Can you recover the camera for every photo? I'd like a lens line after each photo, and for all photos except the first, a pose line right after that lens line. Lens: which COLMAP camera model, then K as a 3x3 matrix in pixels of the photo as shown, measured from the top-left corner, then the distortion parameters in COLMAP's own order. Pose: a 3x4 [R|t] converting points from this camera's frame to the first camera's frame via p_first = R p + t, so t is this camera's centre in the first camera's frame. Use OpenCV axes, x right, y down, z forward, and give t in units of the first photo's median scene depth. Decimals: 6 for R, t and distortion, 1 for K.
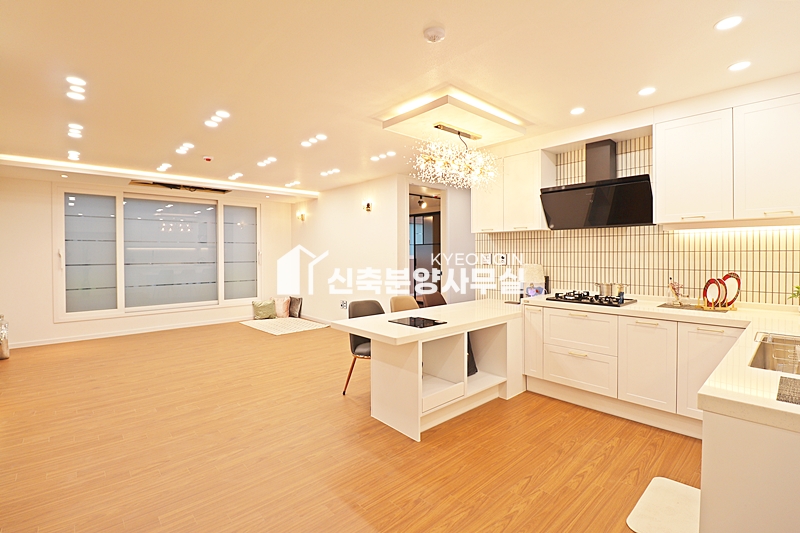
lens RADIAL K [[358.7, 0, 383.5], [0, 358.7, 256.4], [0, 0, 1]] dist [-0.000160, -0.000203]
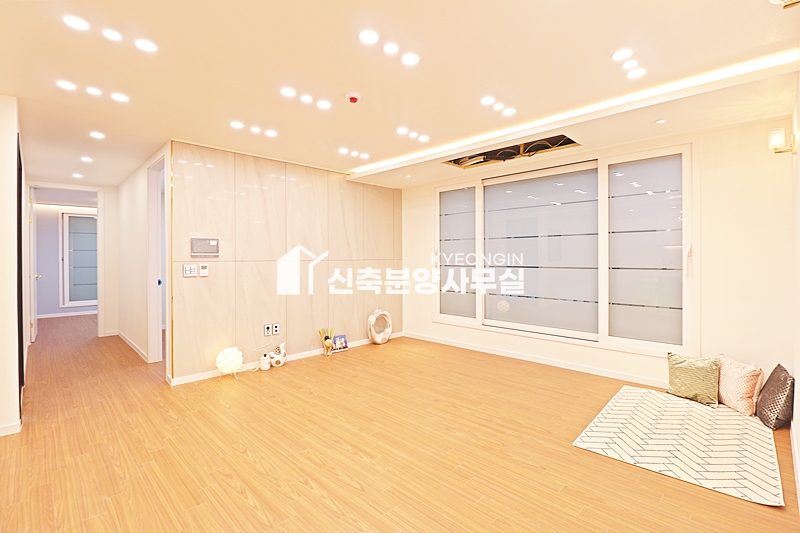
lens RADIAL K [[367.6, 0, 405.8], [0, 367.6, 259.8], [0, 0, 1]] dist [0.000972, -0.011905]
pose [[0.092033, 0.007390, -0.995729, 0.092938], [-0.004052, 0.999967, 0.007047, 0.000901], [0.995748, 0.003386, 0.092060, 0.641794]]
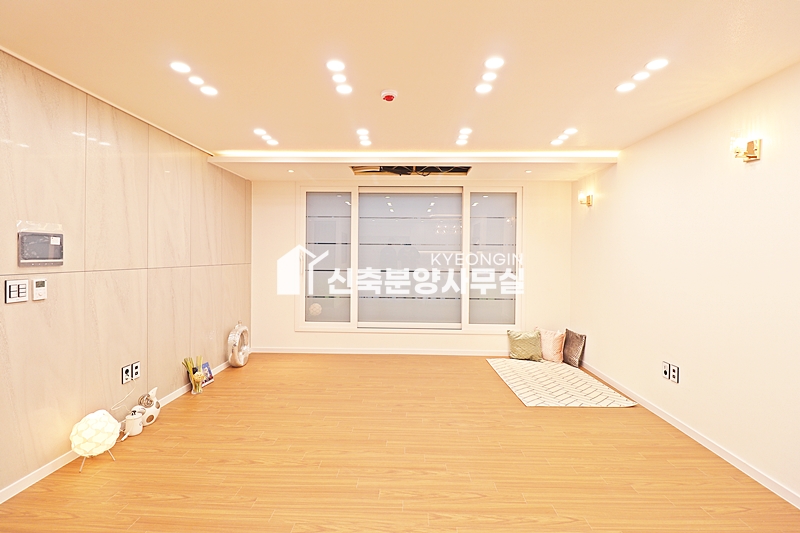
lens RADIAL K [[367.6, 0, 405.8], [0, 367.6, 259.8], [0, 0, 1]] dist [0.000972, -0.011905]
pose [[0.745307, 0.016295, -0.666522, -0.047540], [-0.016329, 0.999848, 0.006184, -0.010344], [0.666522, 0.006275, 0.745459, 0.365548]]
